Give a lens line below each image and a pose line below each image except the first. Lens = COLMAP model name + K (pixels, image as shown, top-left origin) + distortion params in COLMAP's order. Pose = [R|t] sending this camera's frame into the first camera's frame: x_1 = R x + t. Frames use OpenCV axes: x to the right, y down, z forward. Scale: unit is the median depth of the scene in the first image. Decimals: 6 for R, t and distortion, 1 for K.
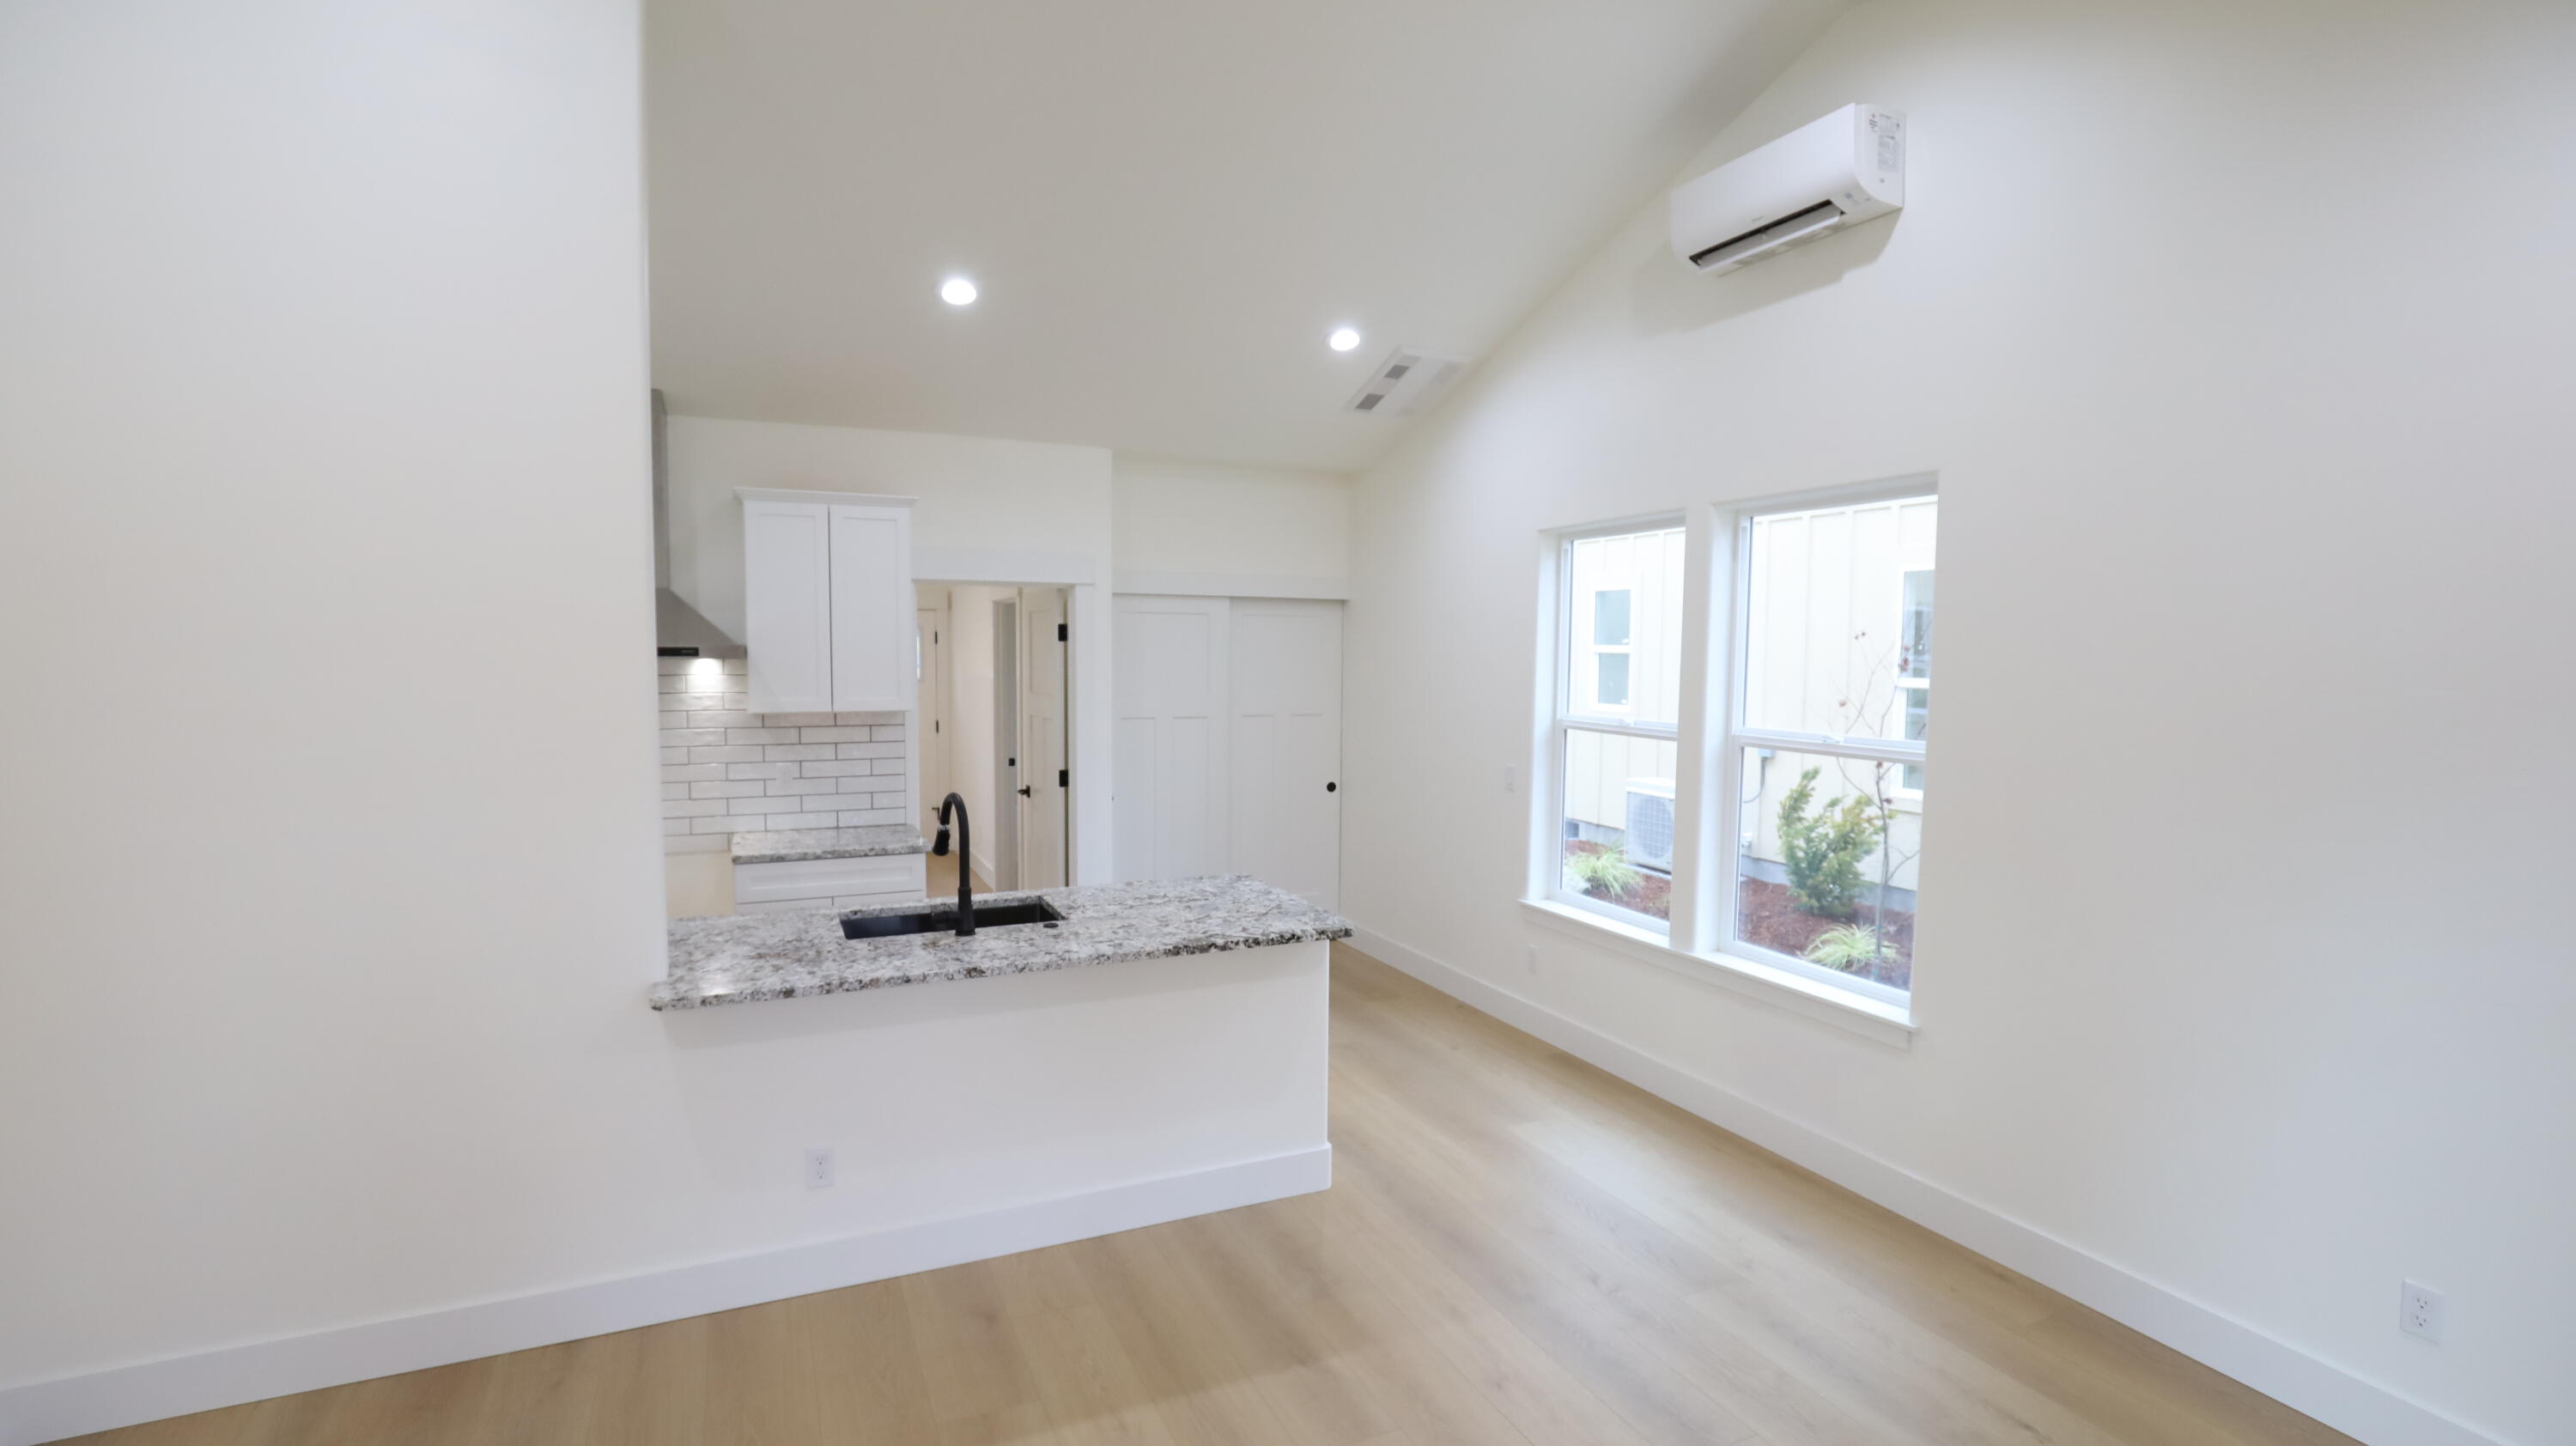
lens RADIAL K [[1182.3, 0, 1282.2], [0, 1182.3, 735.0], [0, 0, 1]] dist [-0.029889, 0.000229]
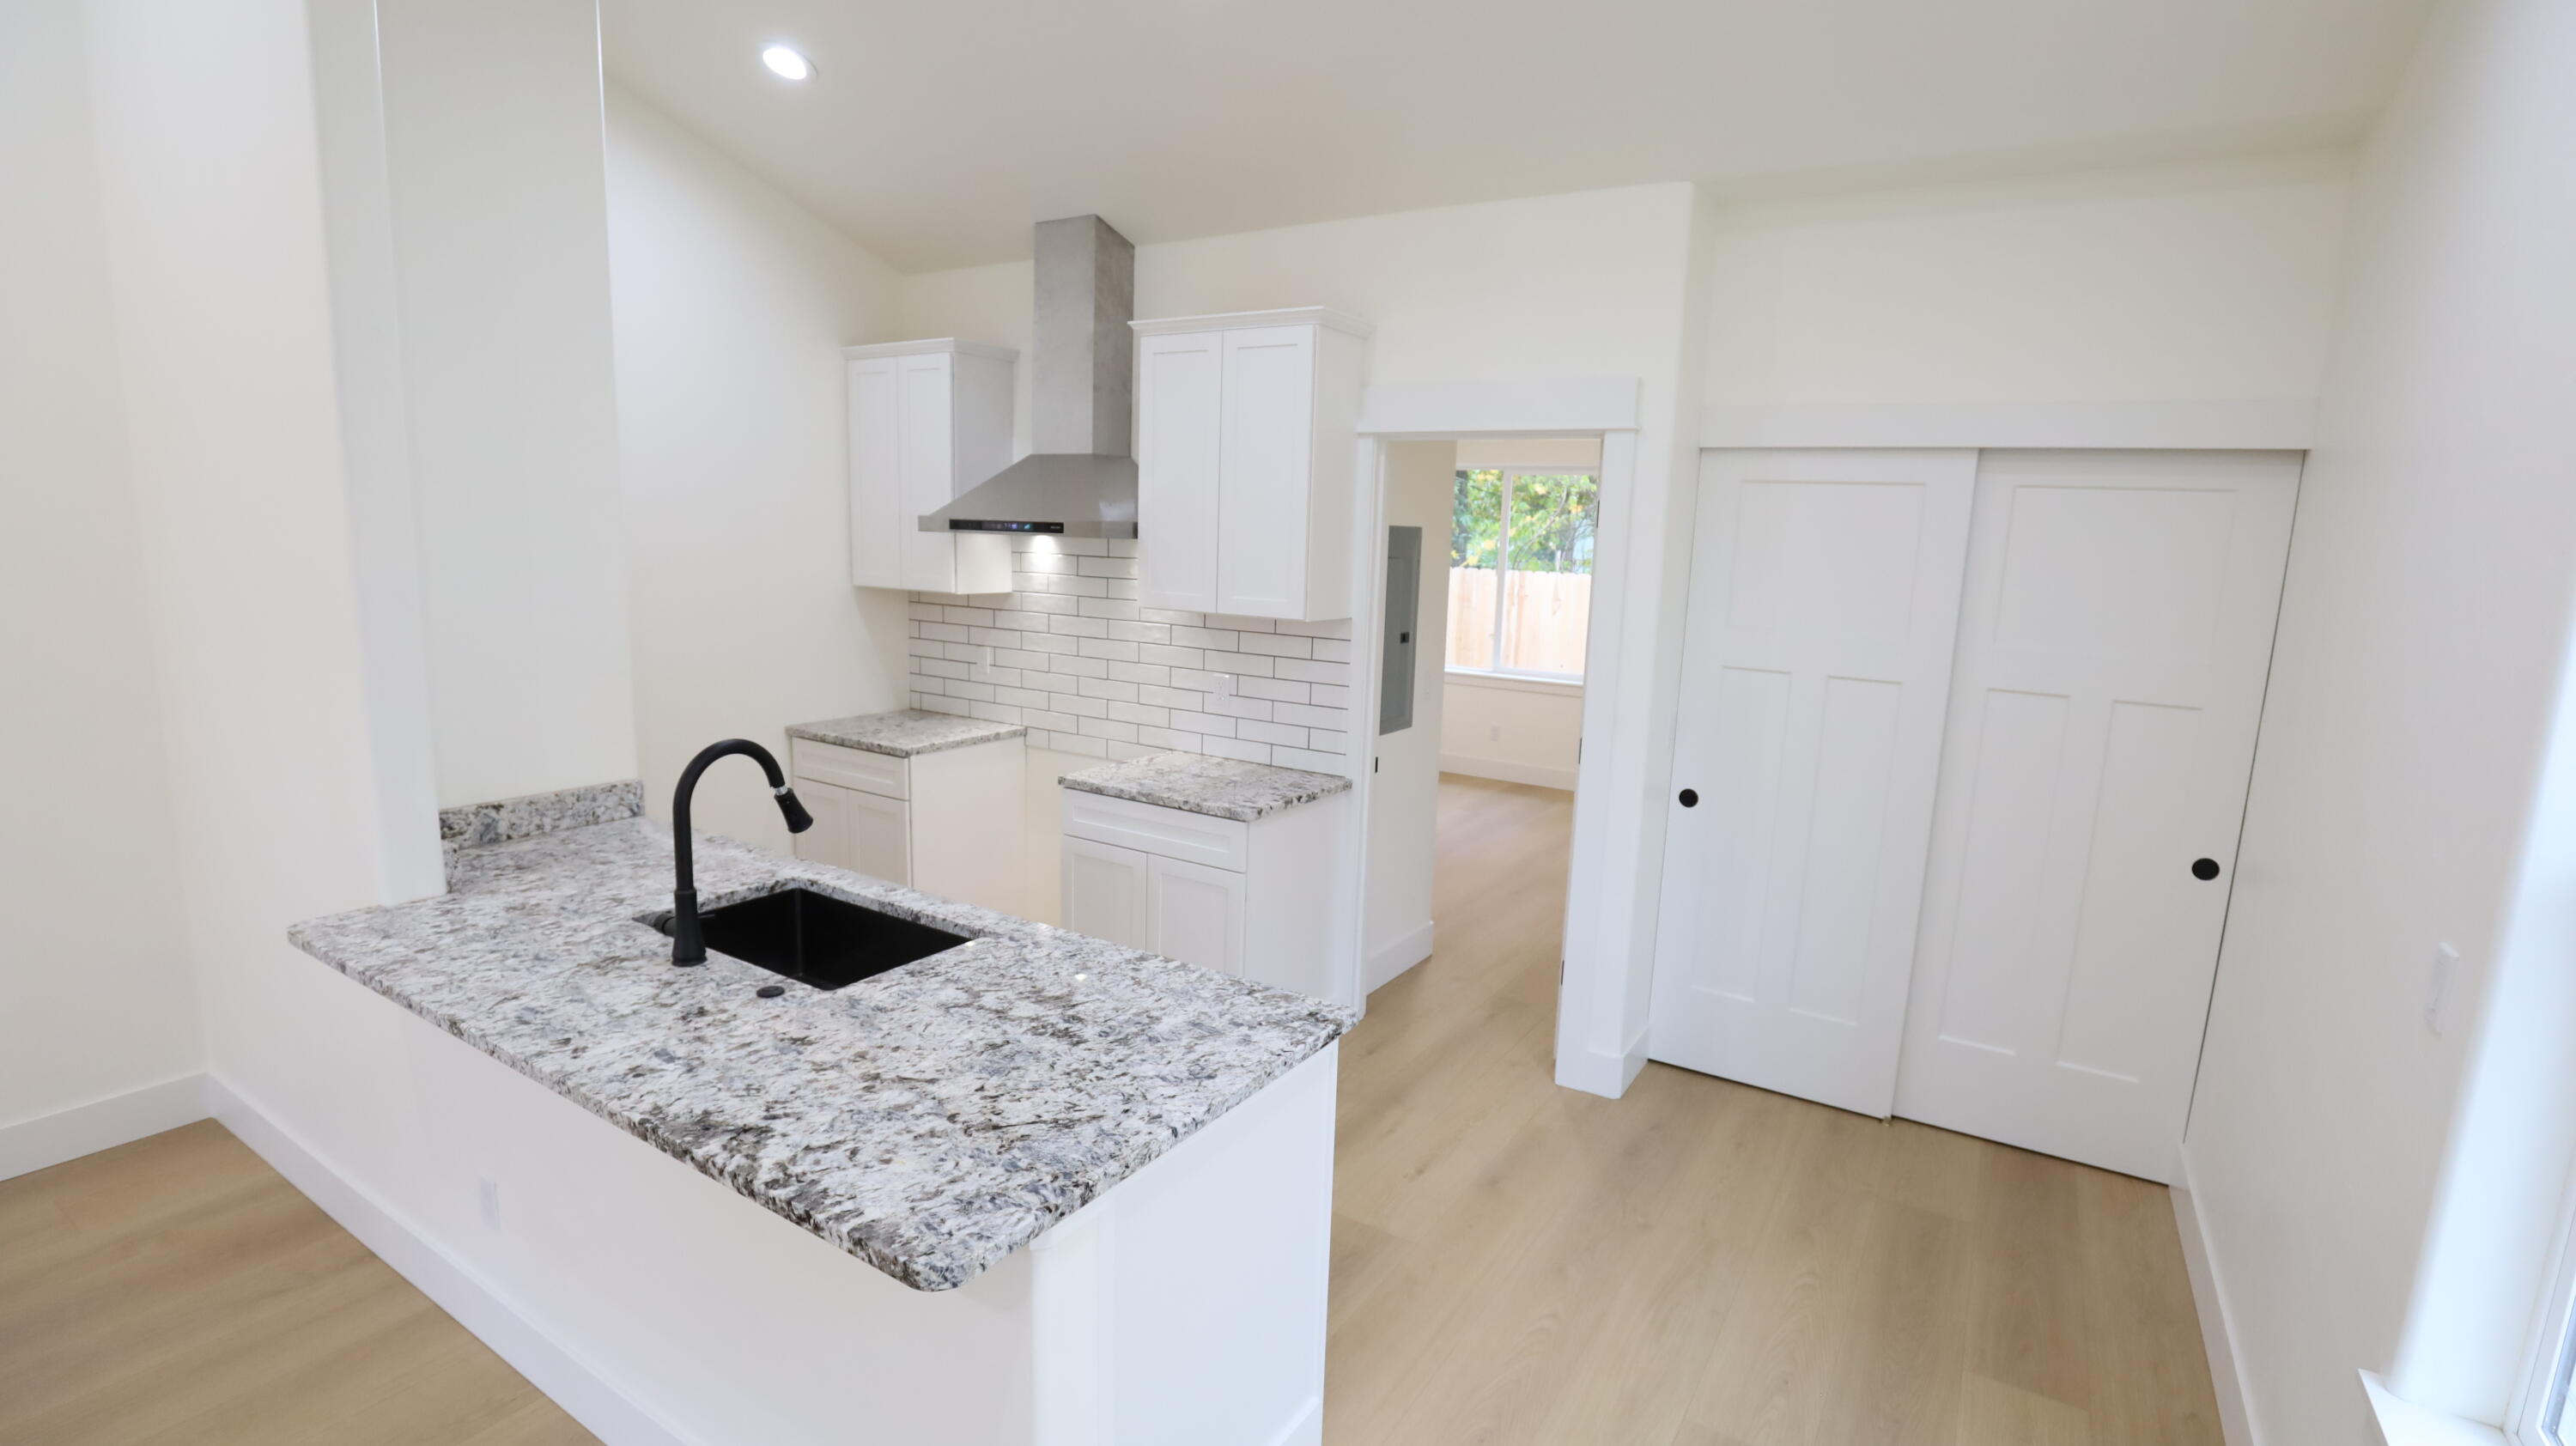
lens RADIAL K [[1182.3, 0, 1282.2], [0, 1182.3, 735.0], [0, 0, 1]] dist [-0.029889, 0.000229]
pose [[0.545993, 0.155129, -0.823302, 0.267257], [-0.090467, 0.987878, 0.126144, -0.040505], [0.832891, 0.005608, 0.553409, 0.590078]]
